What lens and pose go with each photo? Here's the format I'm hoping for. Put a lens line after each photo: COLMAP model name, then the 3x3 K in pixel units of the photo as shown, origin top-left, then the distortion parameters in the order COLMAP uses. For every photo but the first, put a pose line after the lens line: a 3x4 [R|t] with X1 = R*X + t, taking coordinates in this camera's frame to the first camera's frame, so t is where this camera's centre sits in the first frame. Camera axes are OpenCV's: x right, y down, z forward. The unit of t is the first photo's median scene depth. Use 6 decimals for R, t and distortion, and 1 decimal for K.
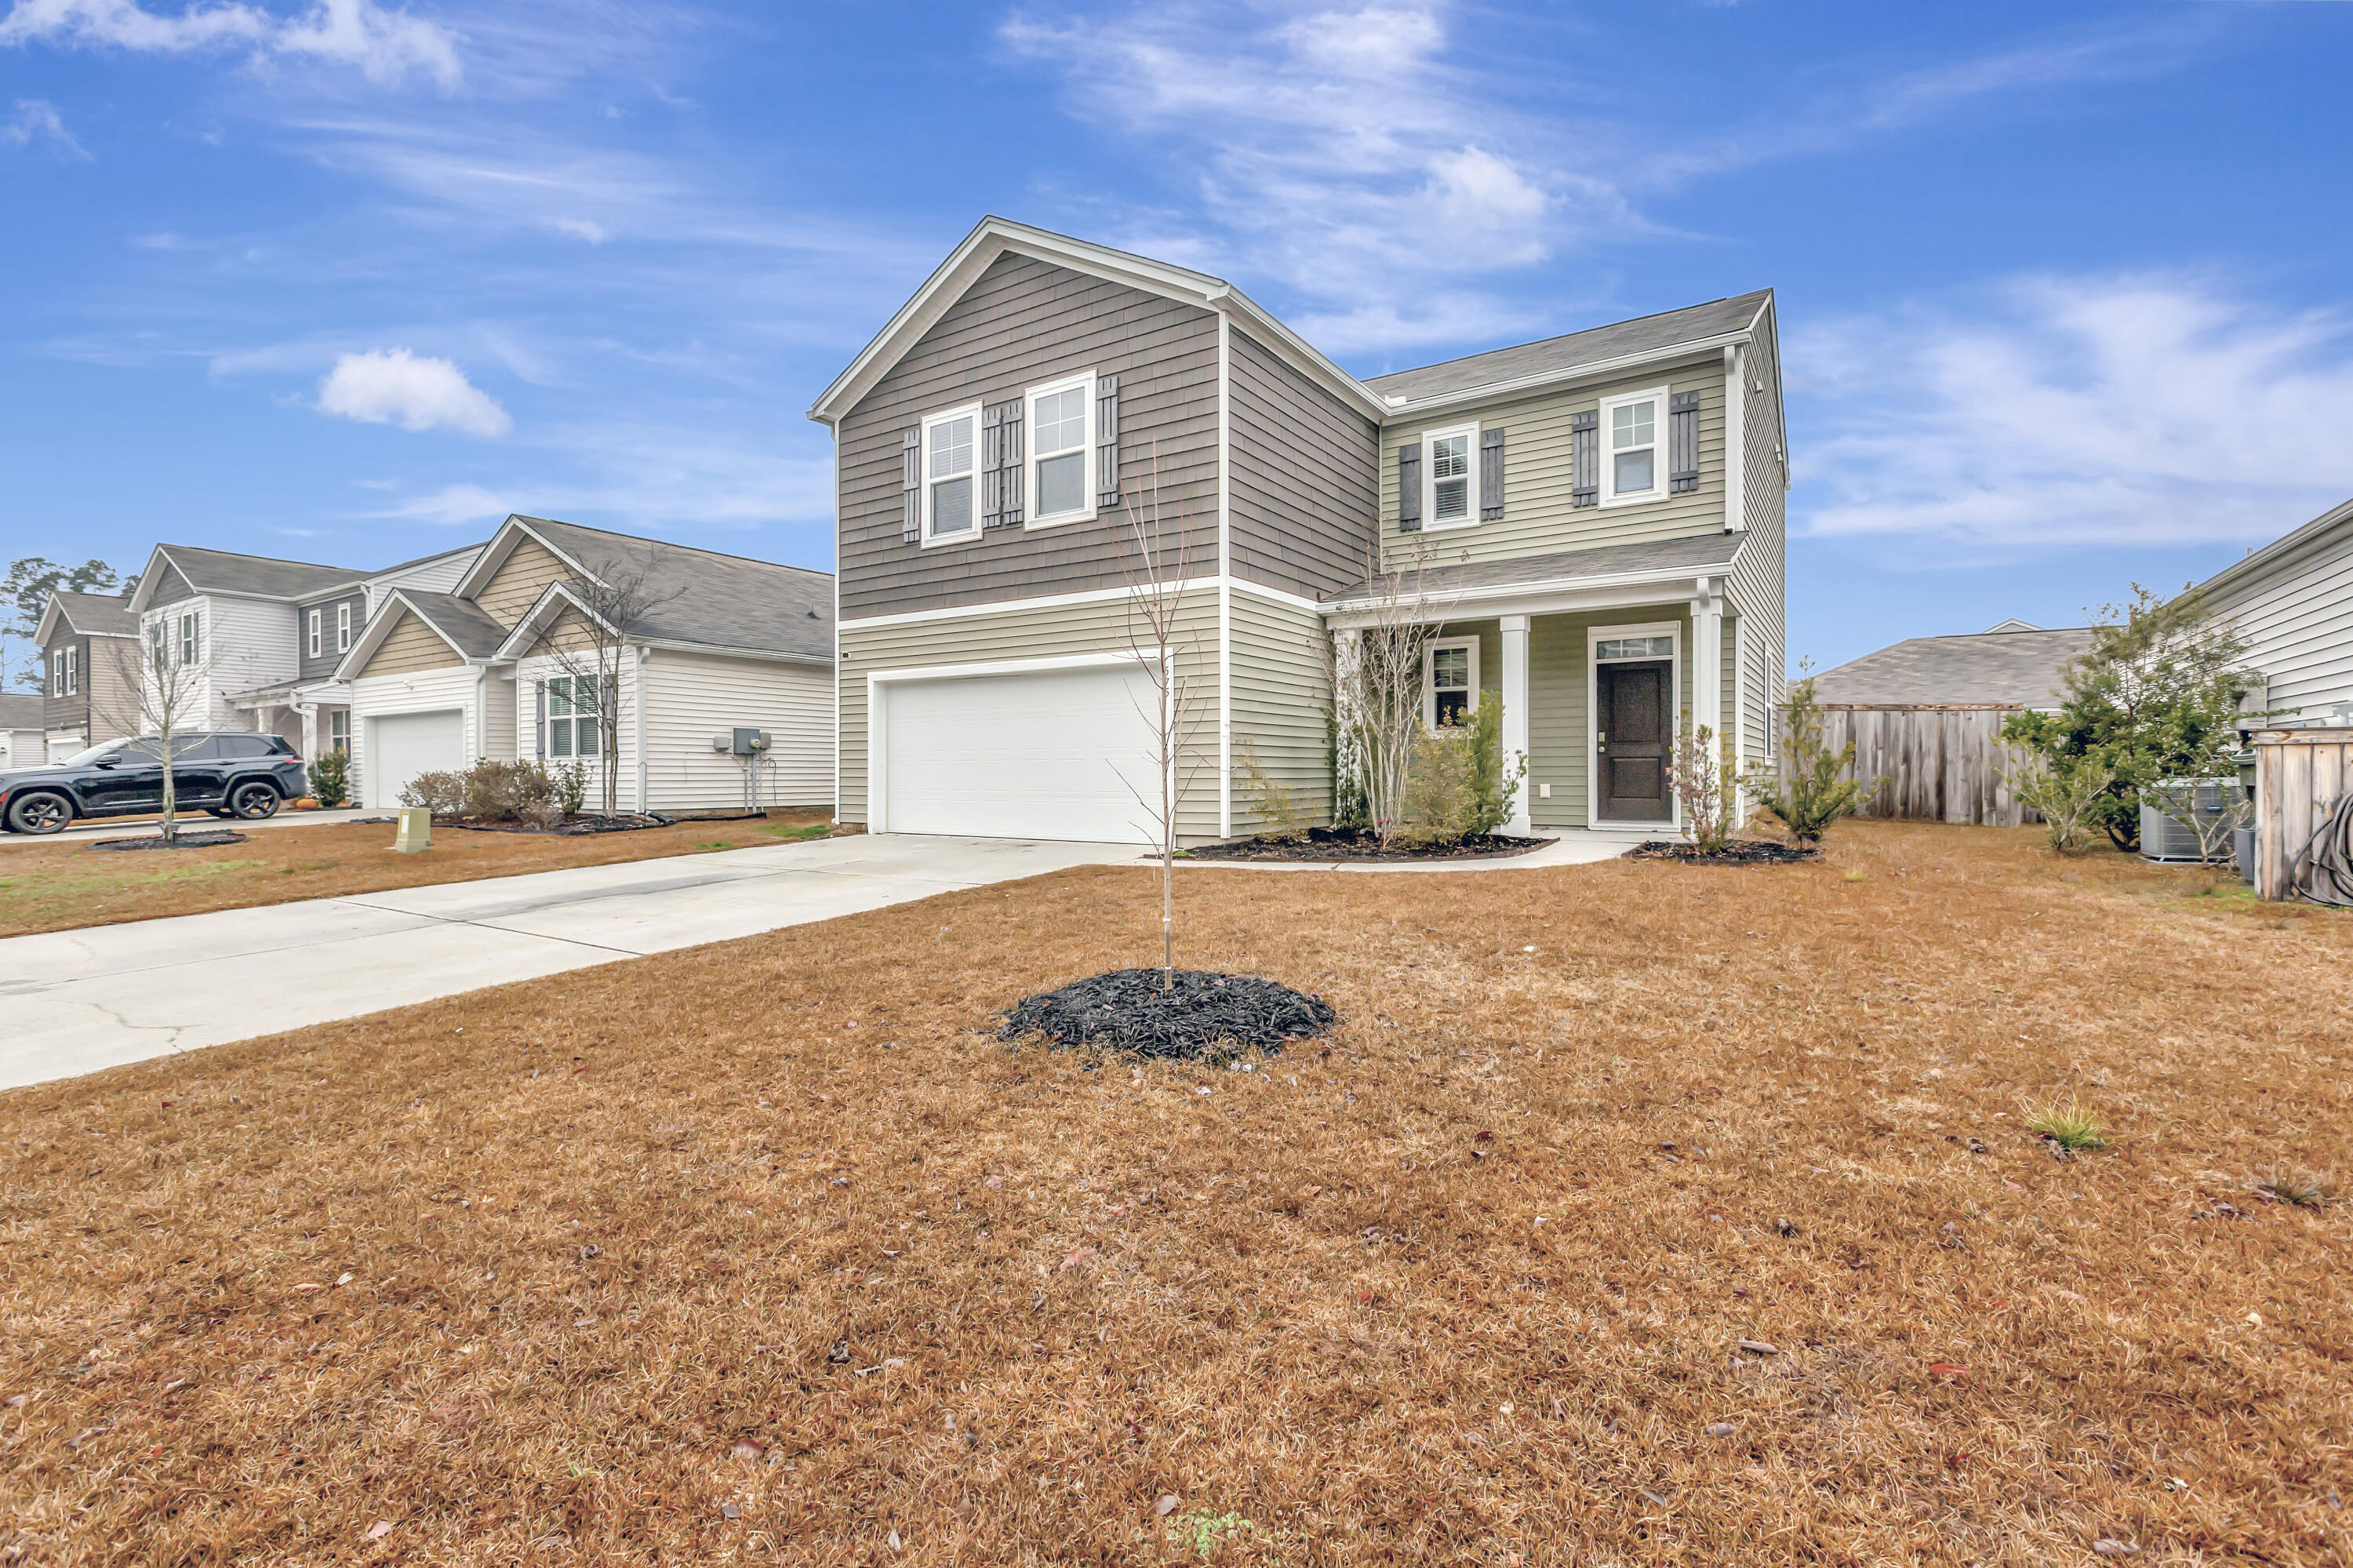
lens RADIAL K [[1063.3, 0, 1175.5], [0, 1063.3, 788.0], [0, 0, 1]] dist [0.013856, -0.000663]
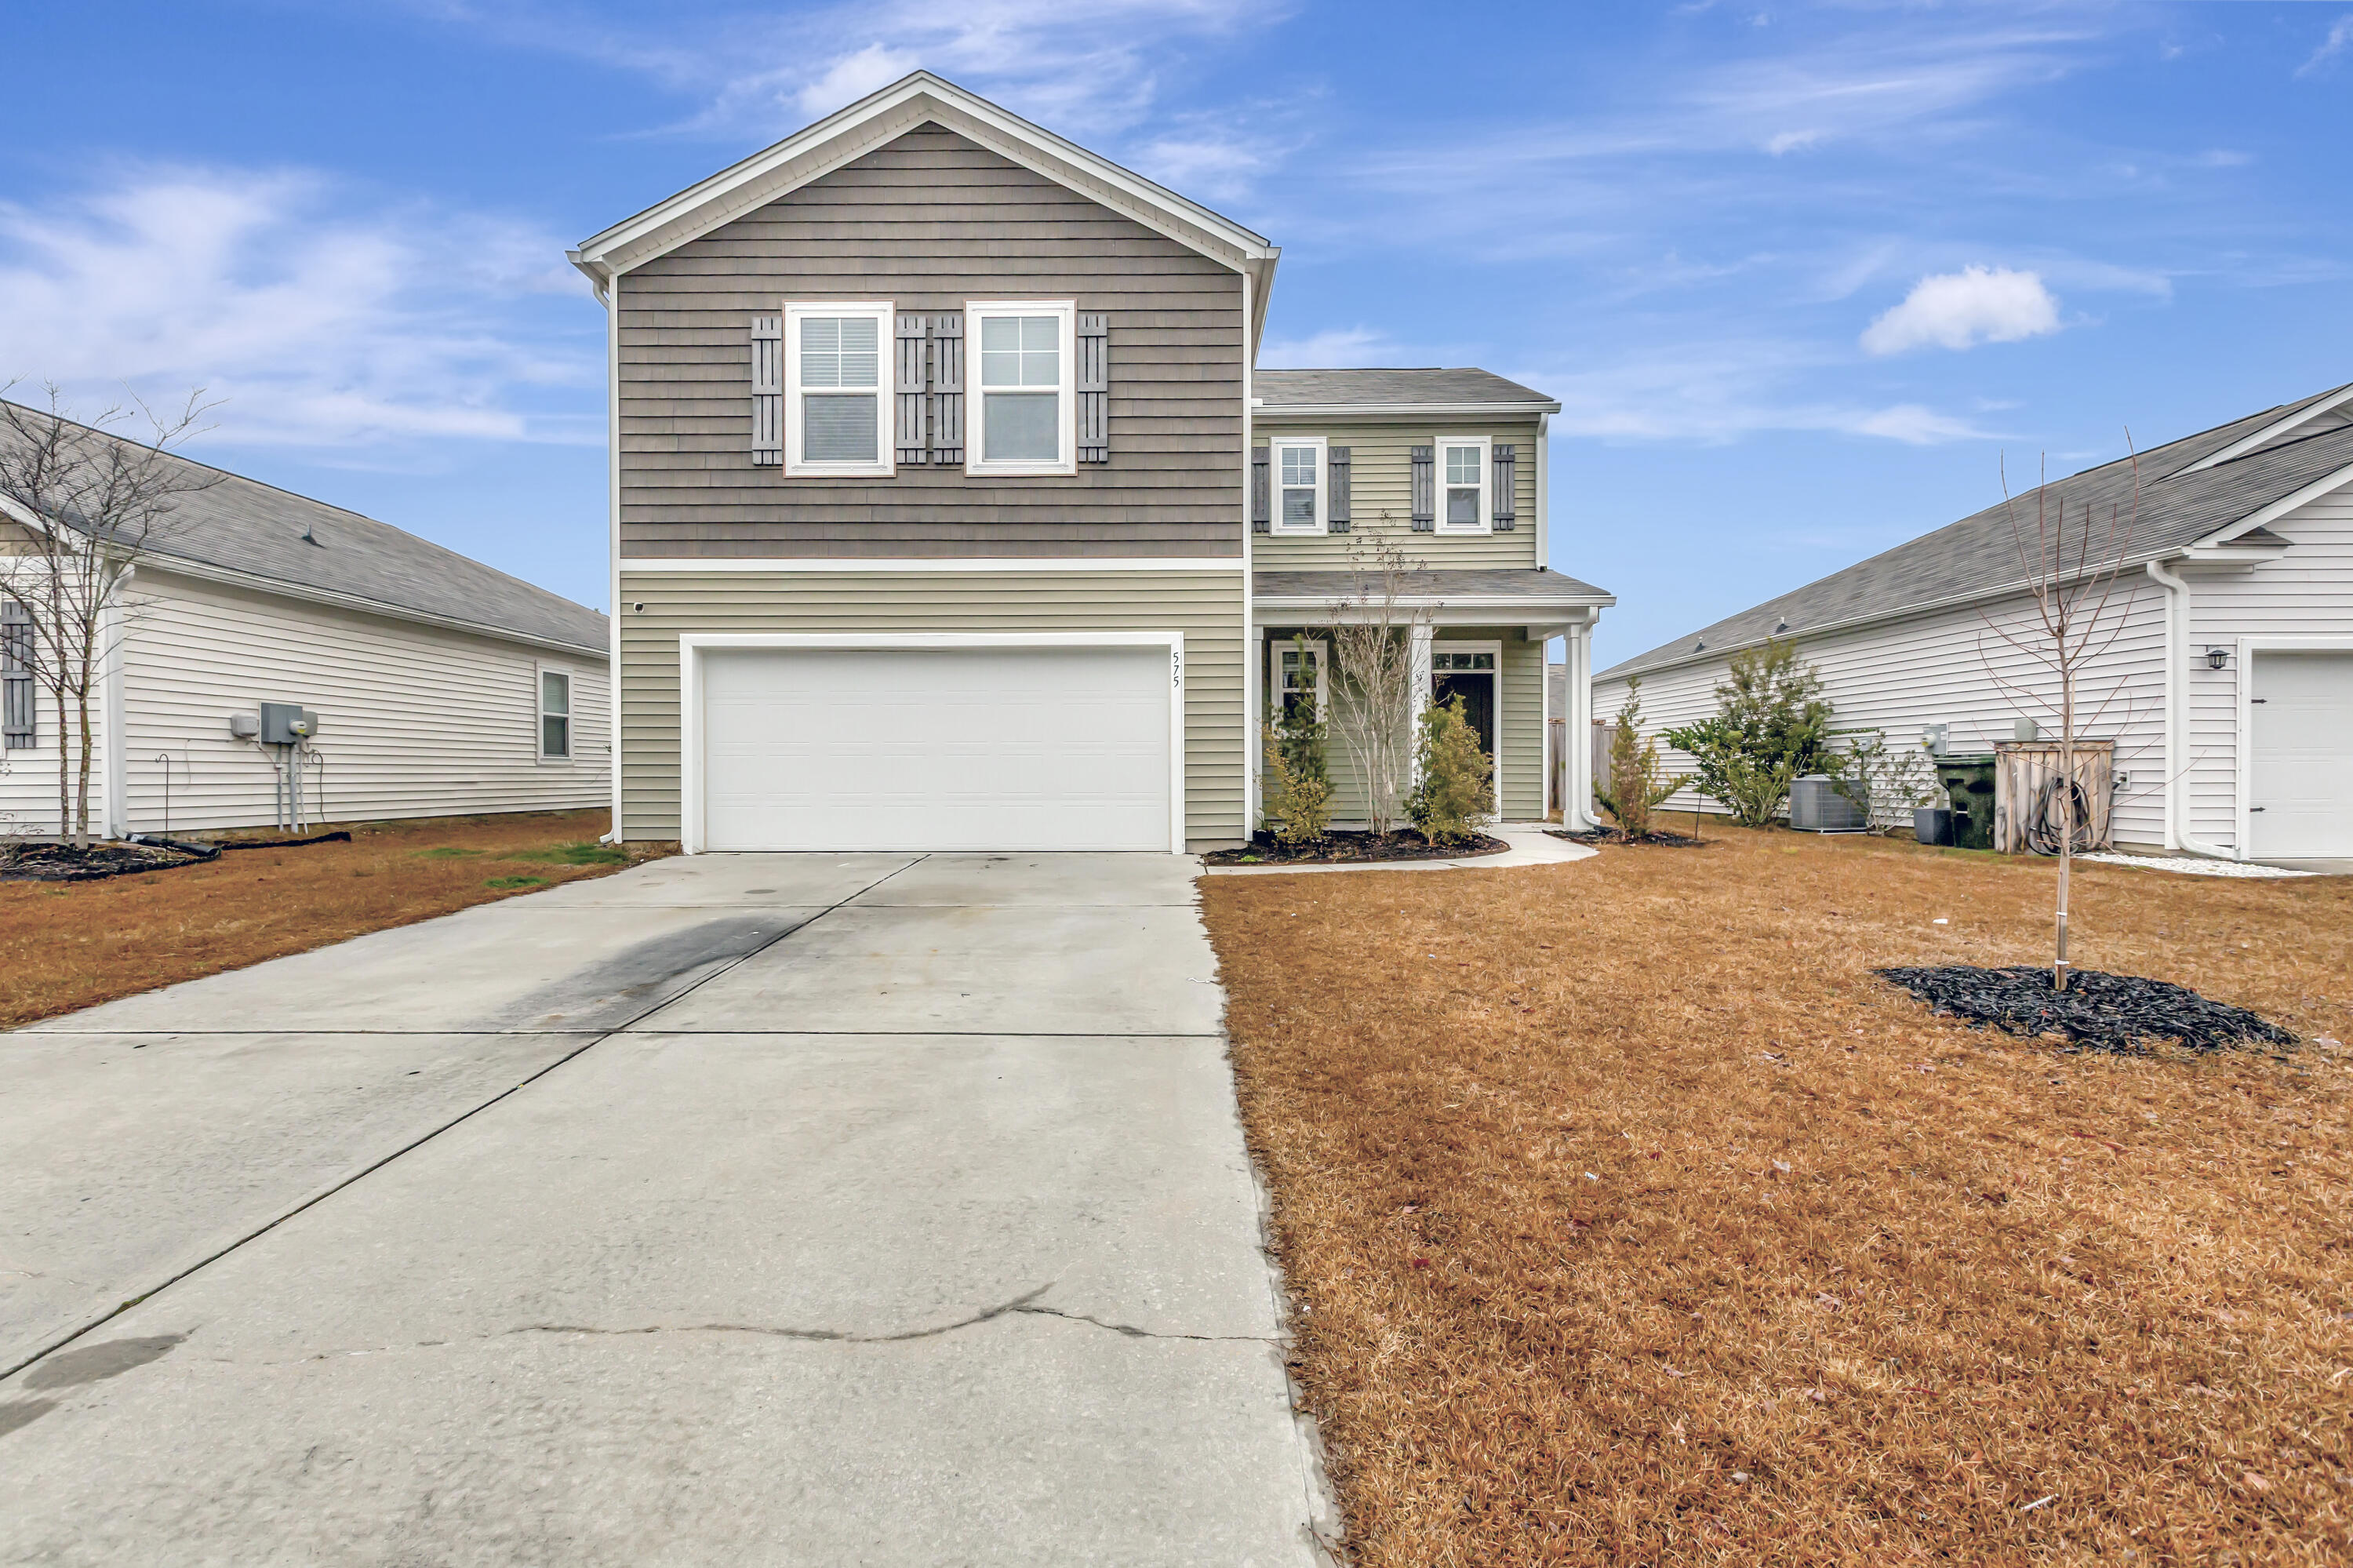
lens RADIAL K [[1063.3, 0, 1178.2], [0, 1063.3, 788.9], [0, 0, 1]] dist [0.013856, -0.000663]
pose [[0.832202, -0.008633, 0.554405, -0.447443], [0.009433, 0.999955, 0.001412, -0.000283], [-0.554392, 0.004055, 0.832246, 0.223268]]
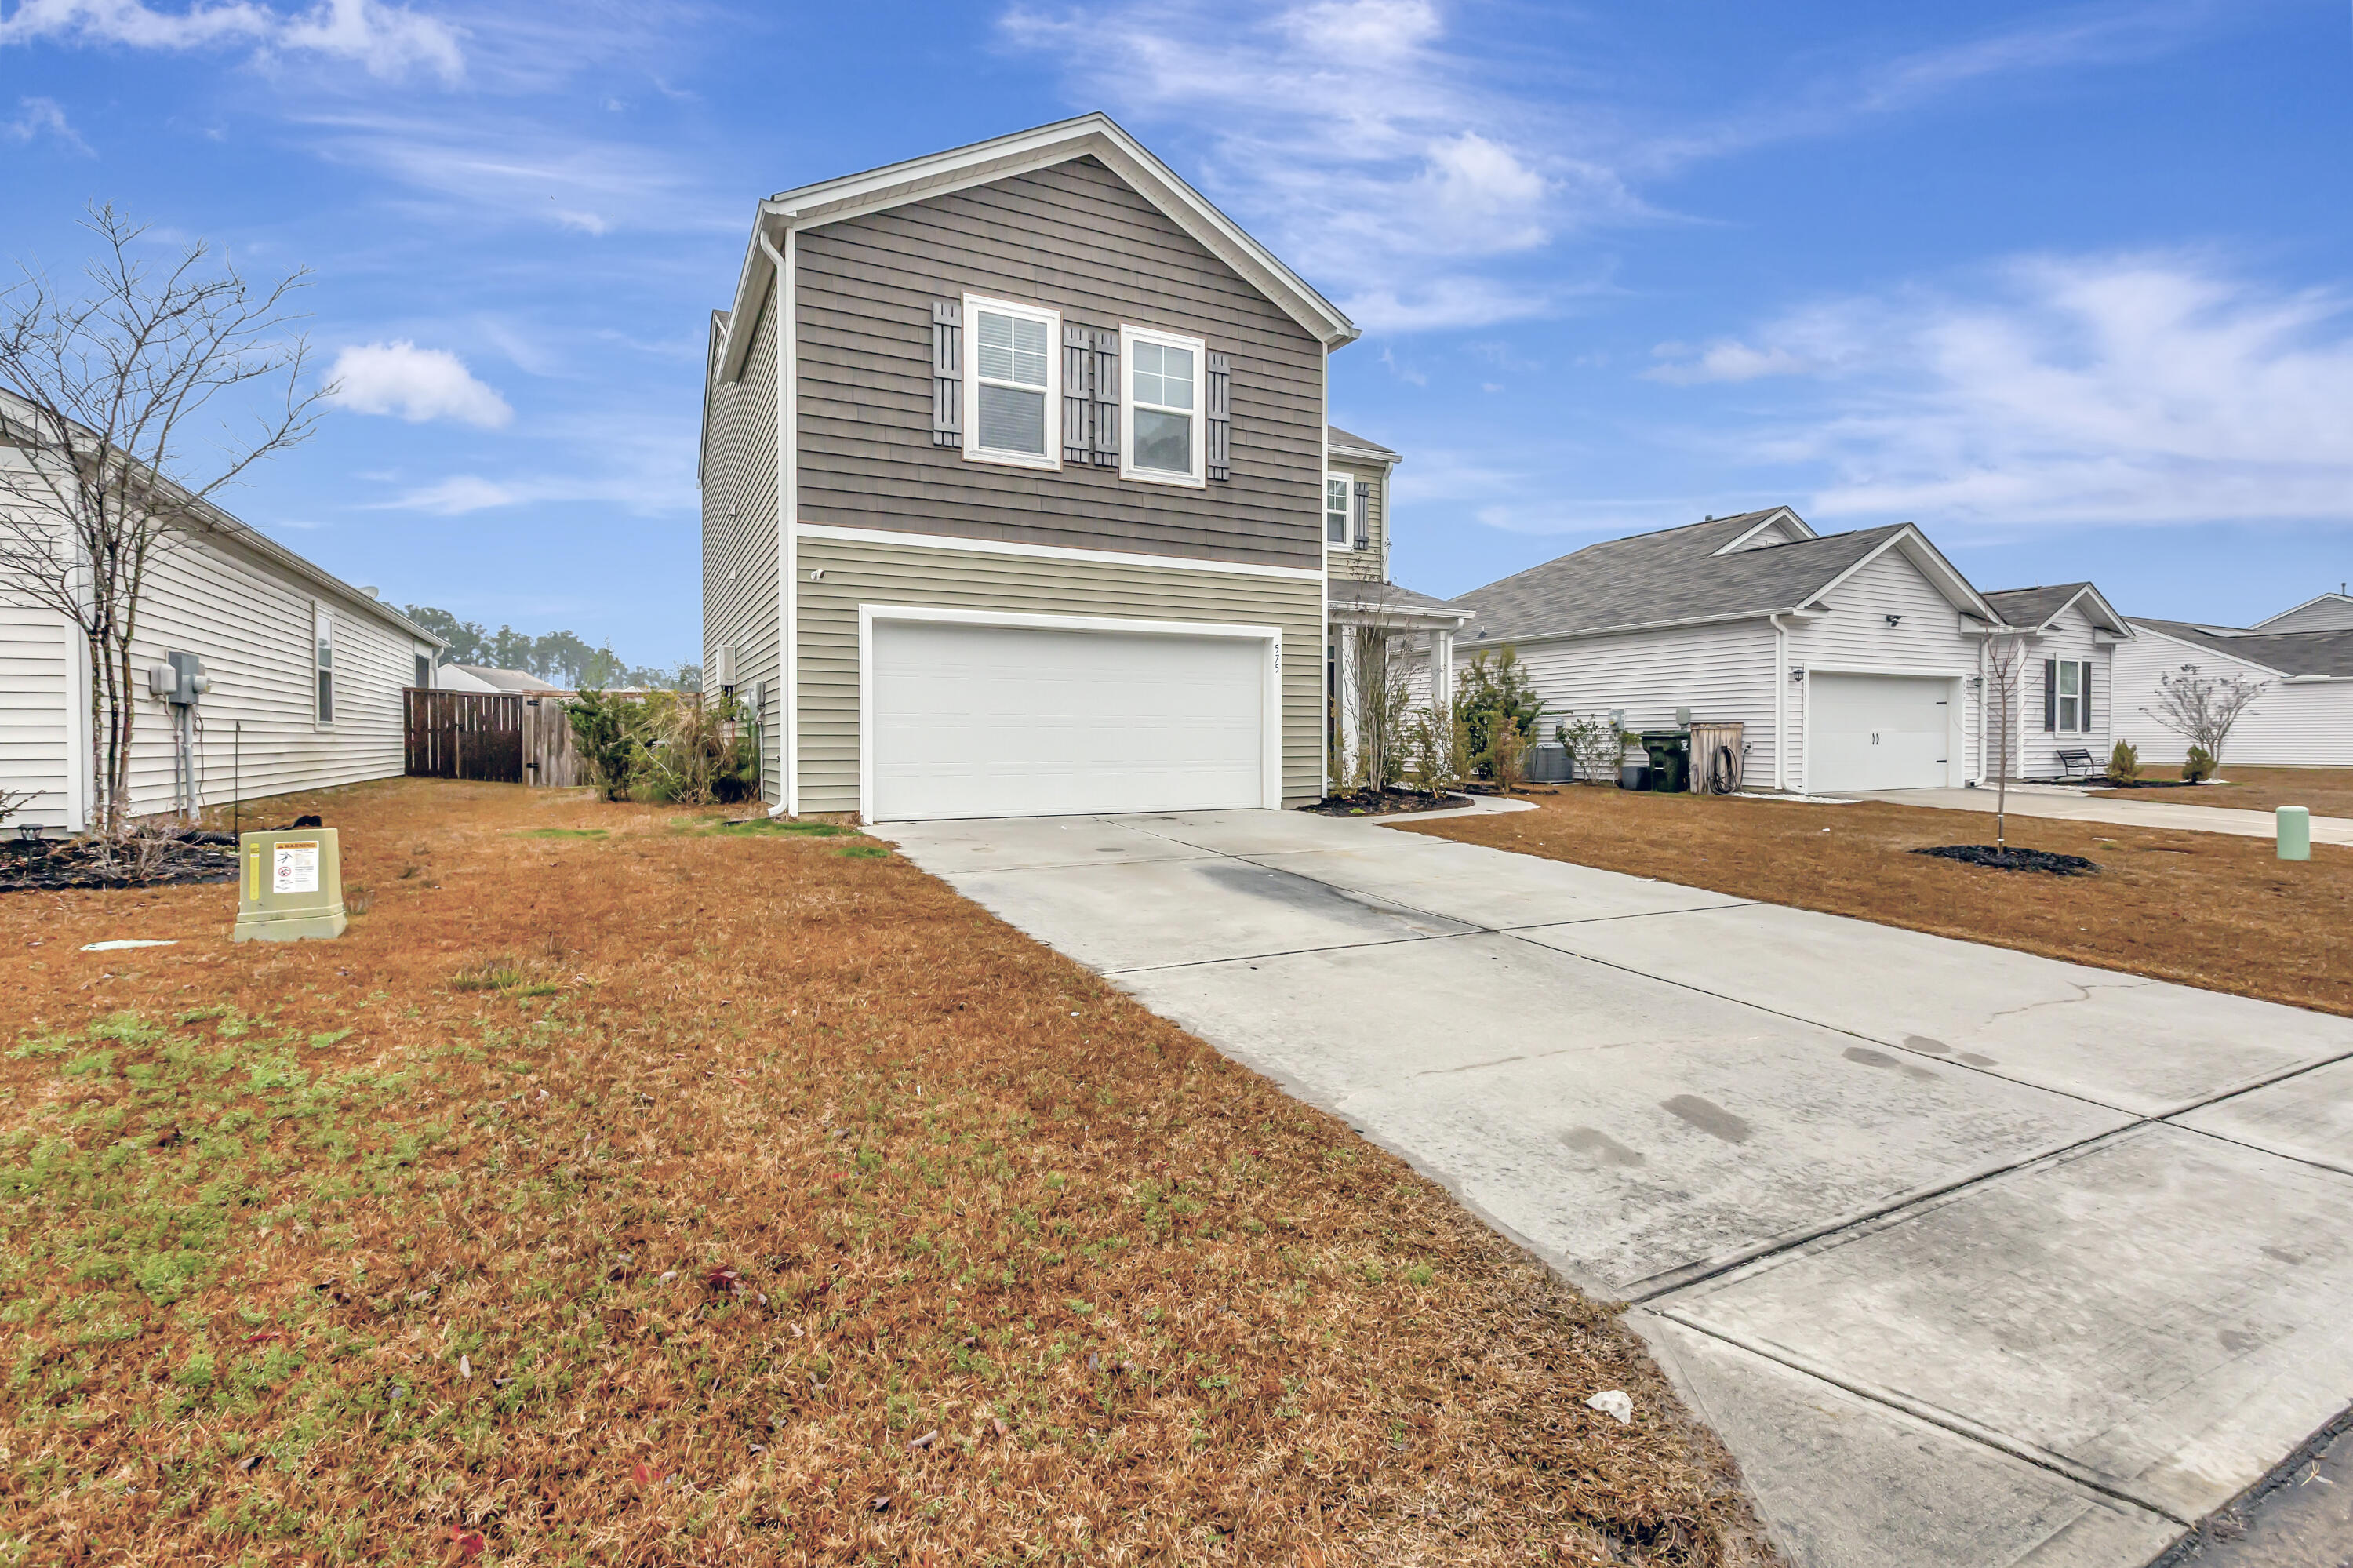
lens RADIAL K [[1063.3, 0, 1183.2], [0, 1063.3, 761.9], [0, 0, 1]] dist [0.013856, -0.000663]
pose [[0.474435, -0.018246, 0.880101, -0.900766], [0.013292, 0.999820, 0.013563, -0.008136], [-0.880190, 0.005264, 0.474592, 0.502101]]
